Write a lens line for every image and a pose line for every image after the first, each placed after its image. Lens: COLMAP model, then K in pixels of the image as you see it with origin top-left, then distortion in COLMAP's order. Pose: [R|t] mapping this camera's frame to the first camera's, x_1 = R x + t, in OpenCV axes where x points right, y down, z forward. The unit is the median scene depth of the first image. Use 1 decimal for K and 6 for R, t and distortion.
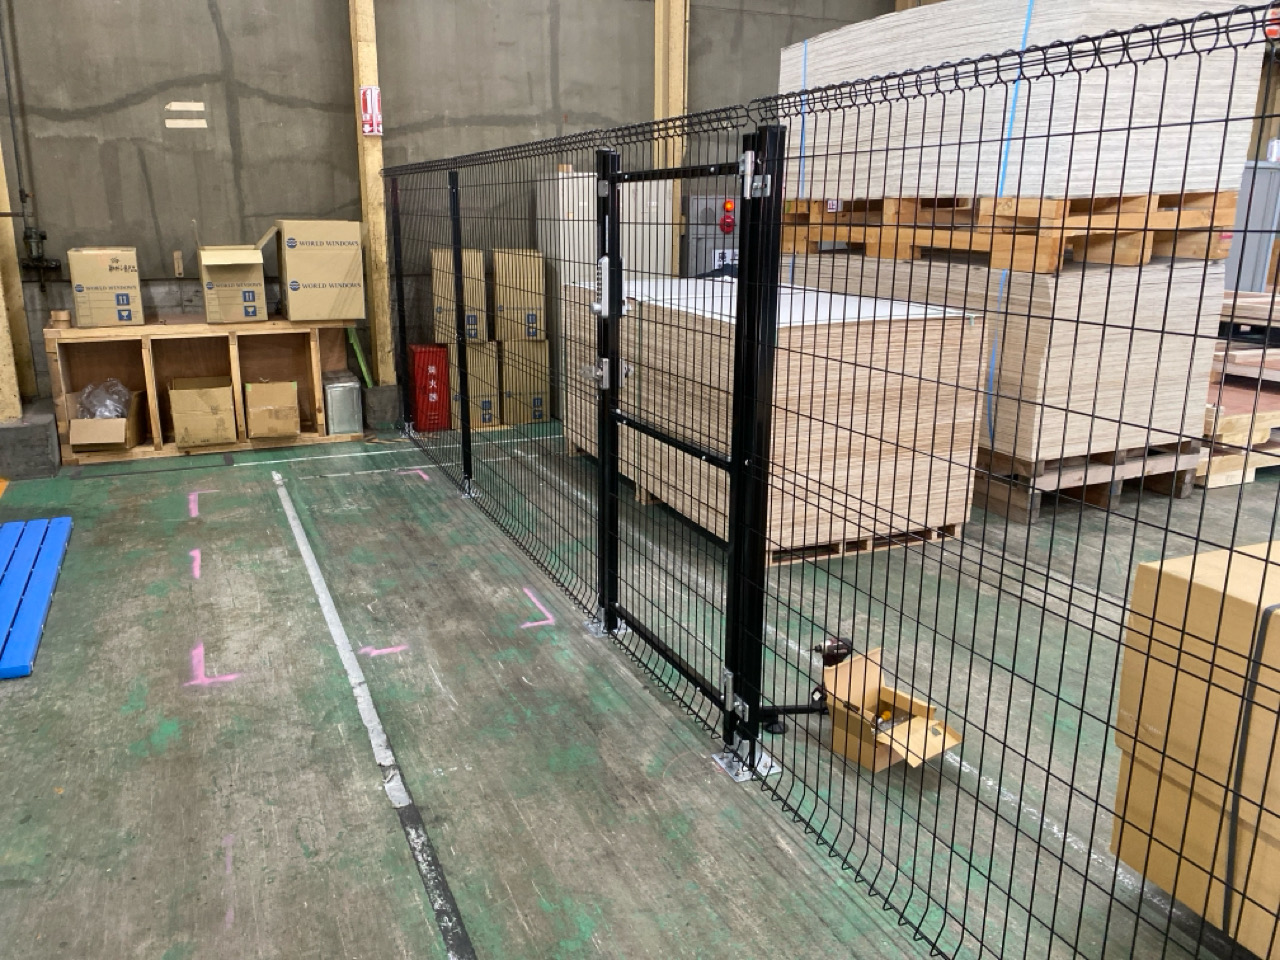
lens RADIAL K [[1006.4, 0, 639.5], [0, 1006.4, 484.0], [0, 0, 1]] dist [0.032866, -0.039054]
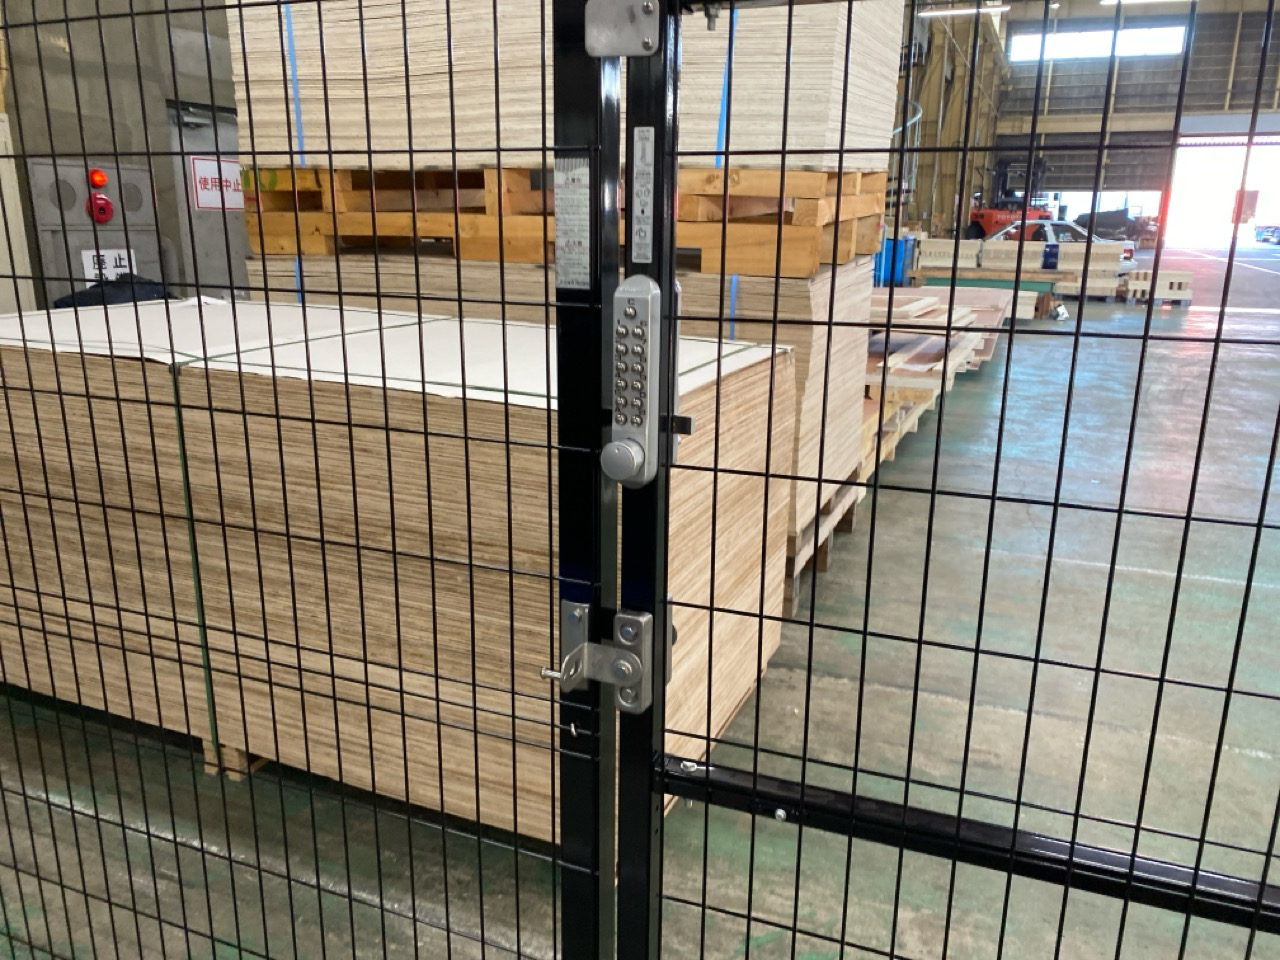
lens RADIAL K [[1006.4, 0, 642.5], [0, 1006.4, 477.2], [0, 0, 1]] dist [0.032866, -0.039054]
pose [[0.718754, -0.172412, 0.673548, -0.147552], [0.171987, 0.982747, 0.068030, -0.114288], [-0.673656, 0.066944, 0.736007, 0.467644]]
